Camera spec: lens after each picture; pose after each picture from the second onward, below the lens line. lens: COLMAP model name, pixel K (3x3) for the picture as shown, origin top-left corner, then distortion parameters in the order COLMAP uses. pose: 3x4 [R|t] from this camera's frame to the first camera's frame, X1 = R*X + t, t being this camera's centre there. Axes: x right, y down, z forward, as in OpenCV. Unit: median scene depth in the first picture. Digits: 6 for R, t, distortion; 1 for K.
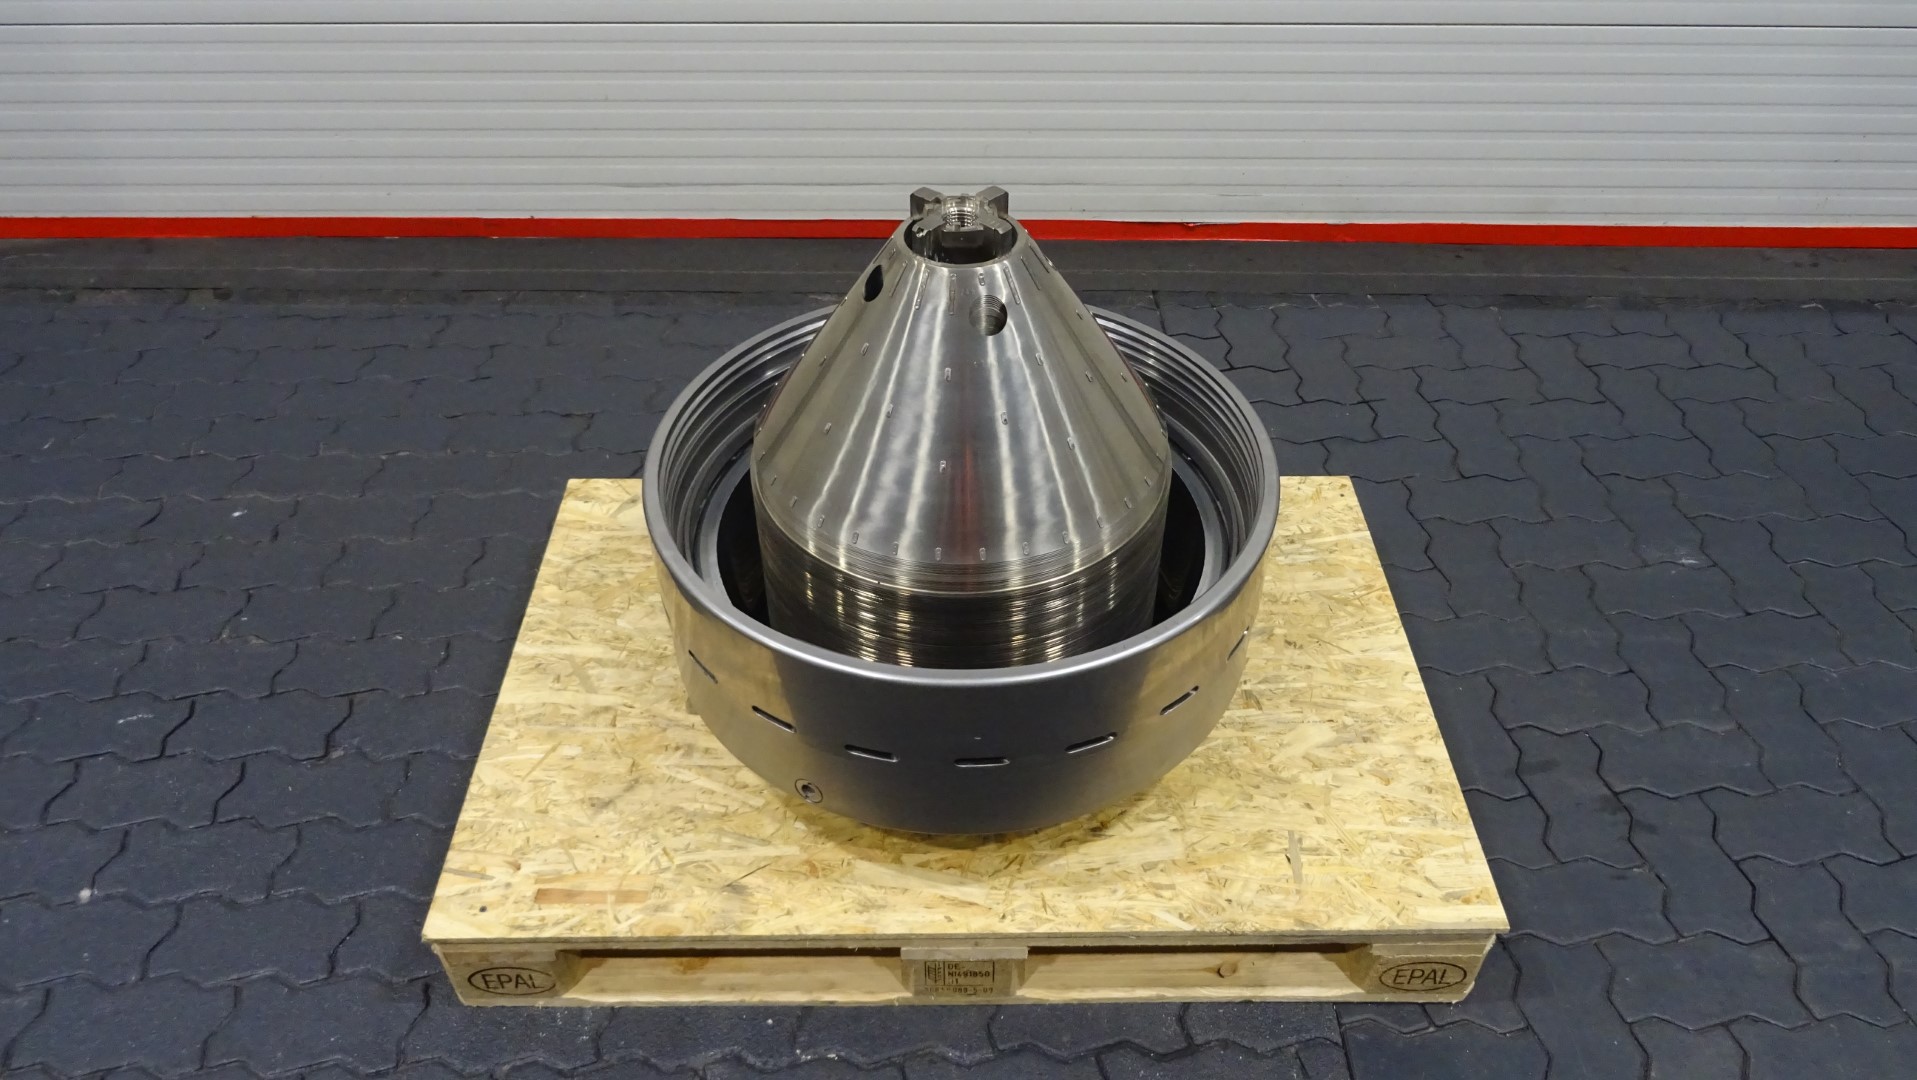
lens RADIAL K [[1371.1, 0, 958.5], [0, 1371.1, 540.0], [0, 0, 1]] dist [0.003863, -0.007415]
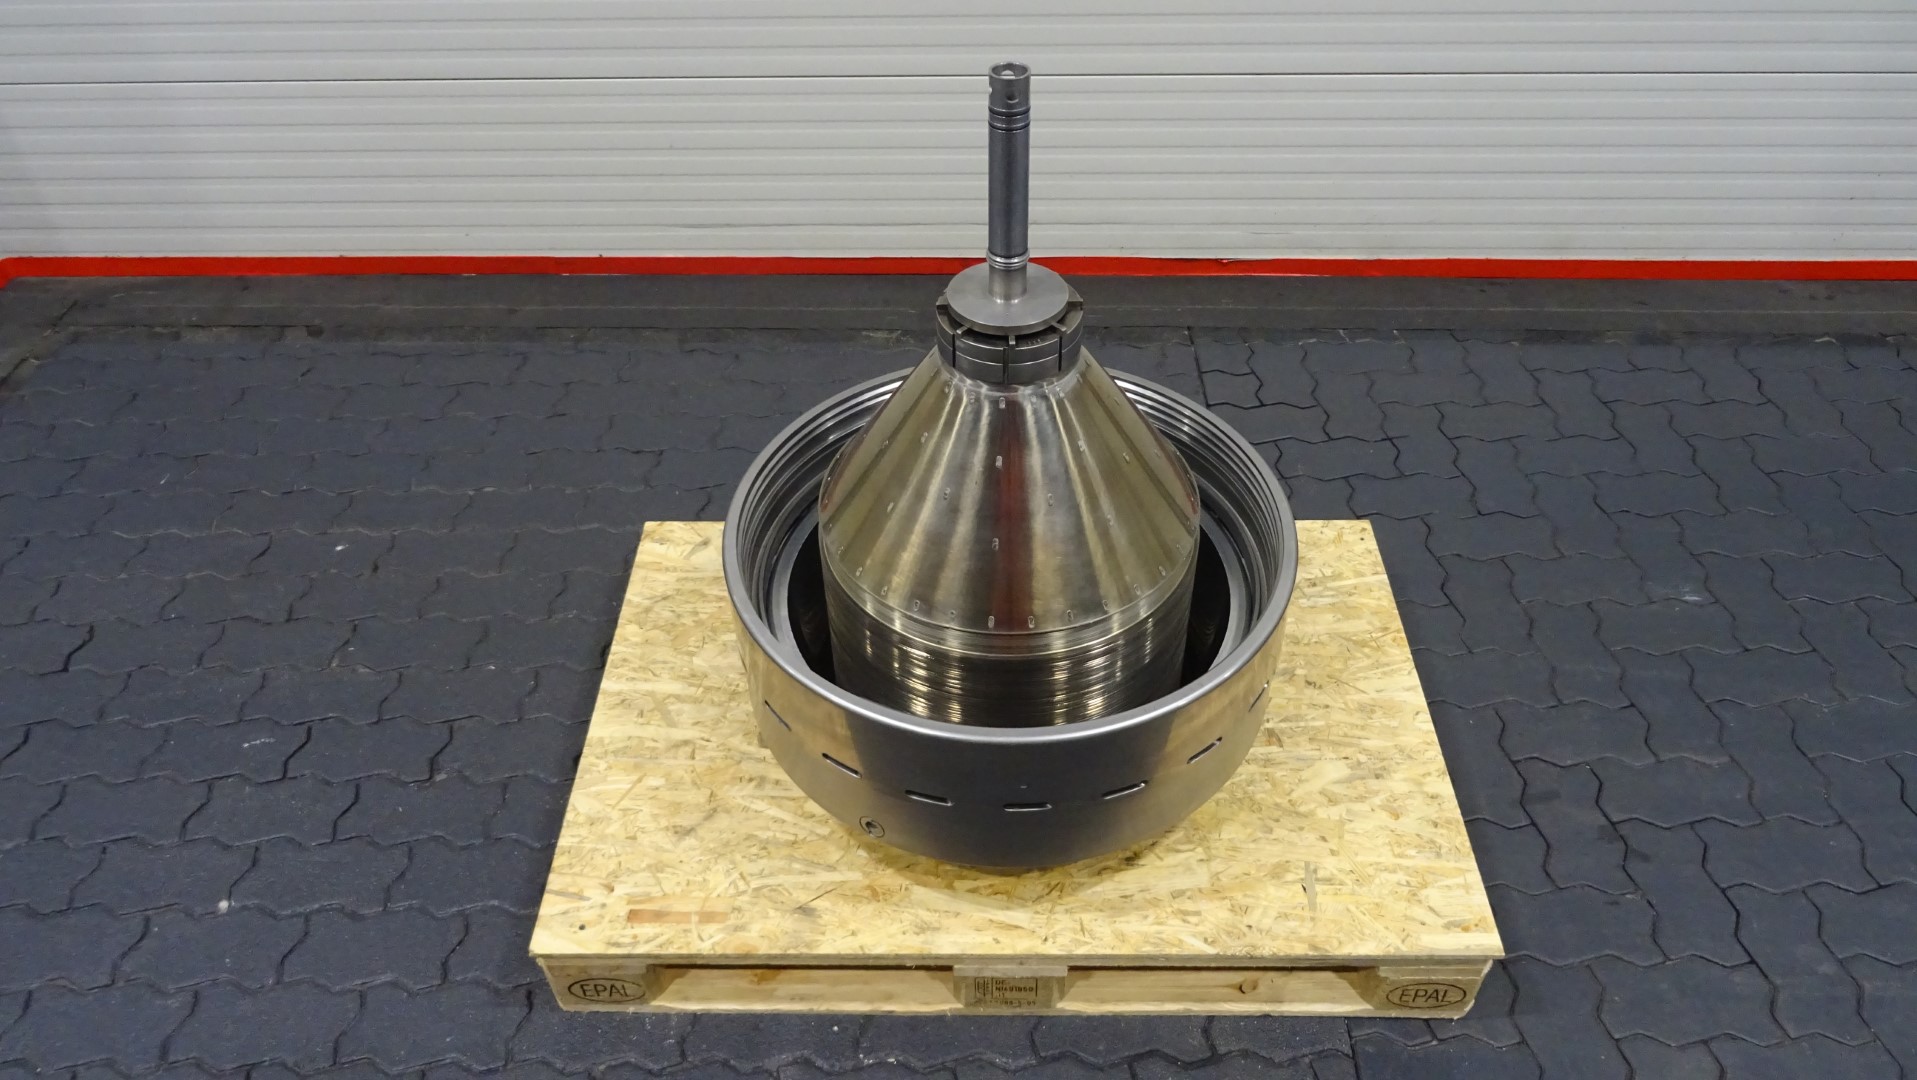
lens RADIAL K [[1371.1, 0, 958.5], [0, 1371.1, 540.0], [0, 0, 1]] dist [0.003863, -0.007415]
pose [[0.999585, 0.001990, -0.028730, -0.006030], [-0.001435, 0.999812, 0.019316, -0.064681], [0.028763, -0.019267, 0.999401, -0.099694]]
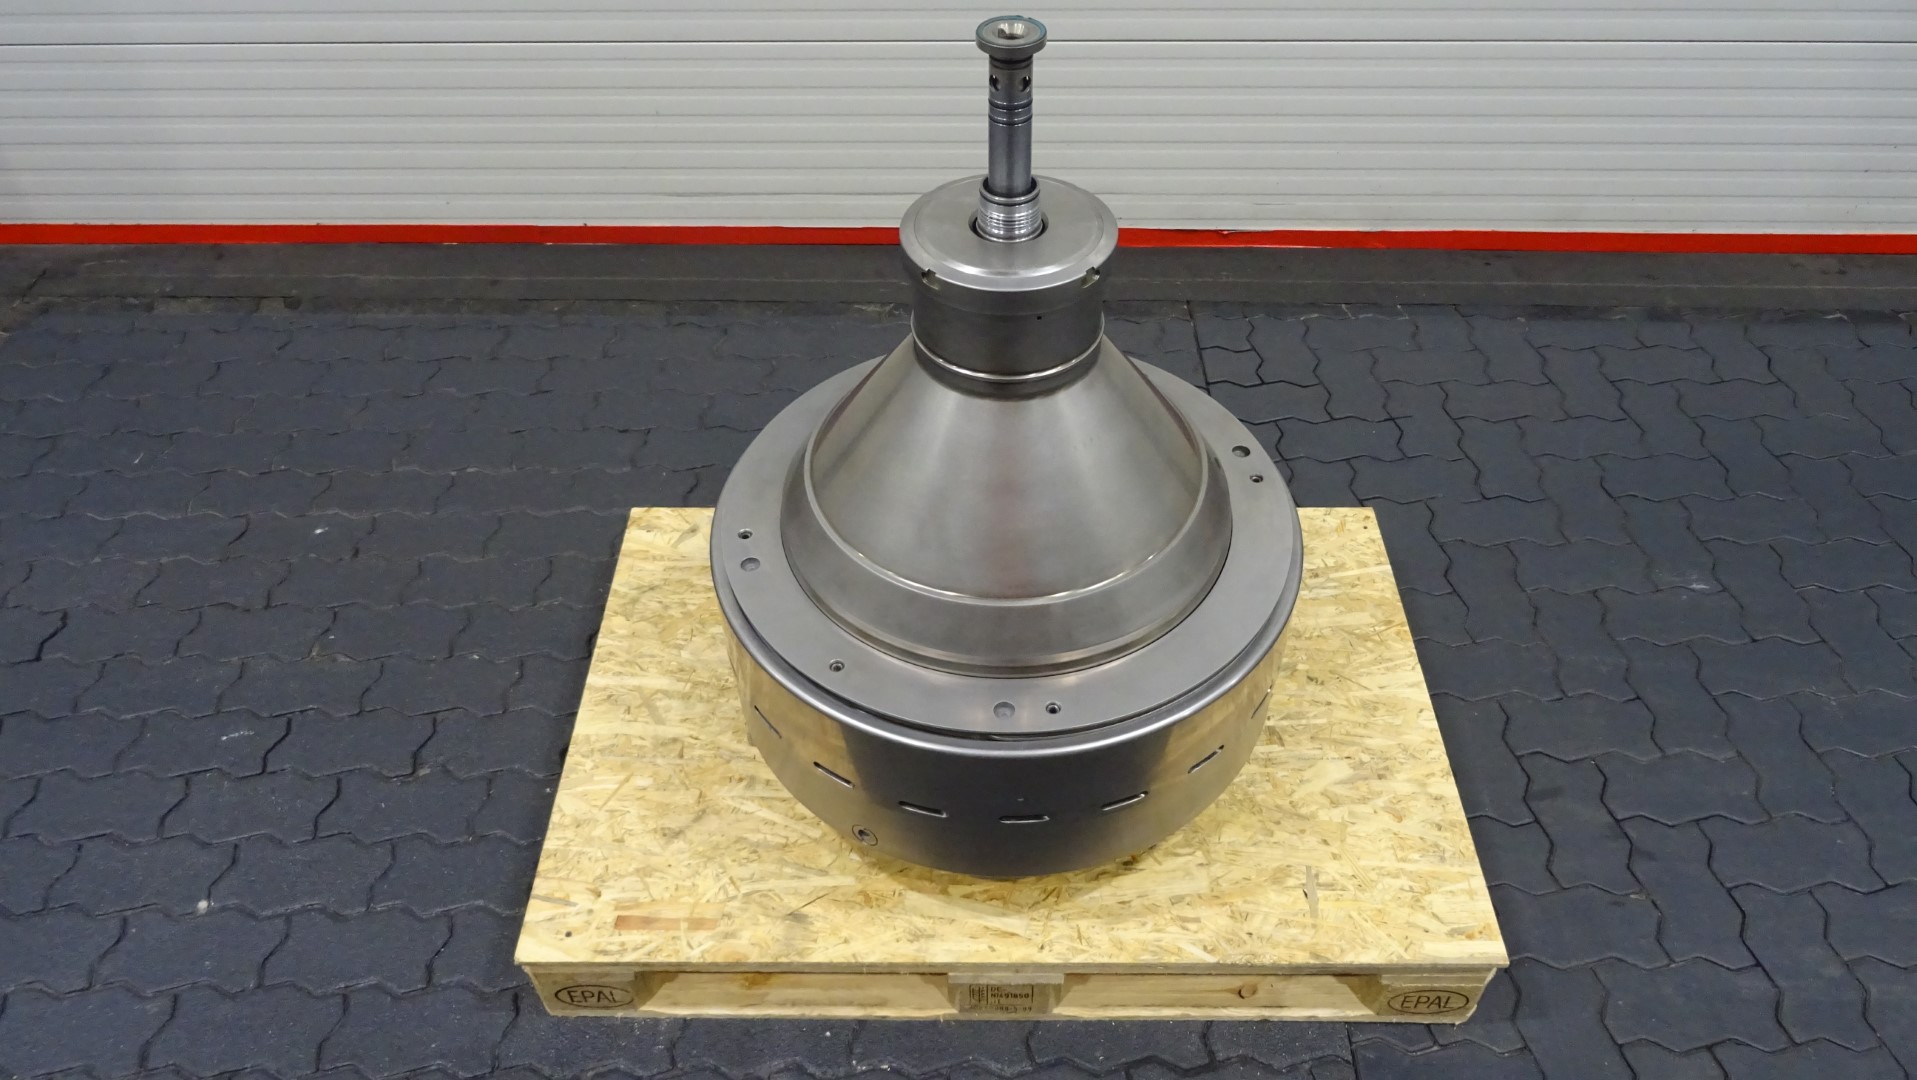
lens RADIAL K [[1371.1, 0, 958.5], [0, 1371.1, 540.0], [0, 0, 1]] dist [0.003863, -0.007415]
pose [[0.999737, 0.004118, -0.022563, -0.009535], [-0.002869, 0.998475, 0.055139, -0.099348], [0.022755, -0.055060, 0.998224, -0.067654]]
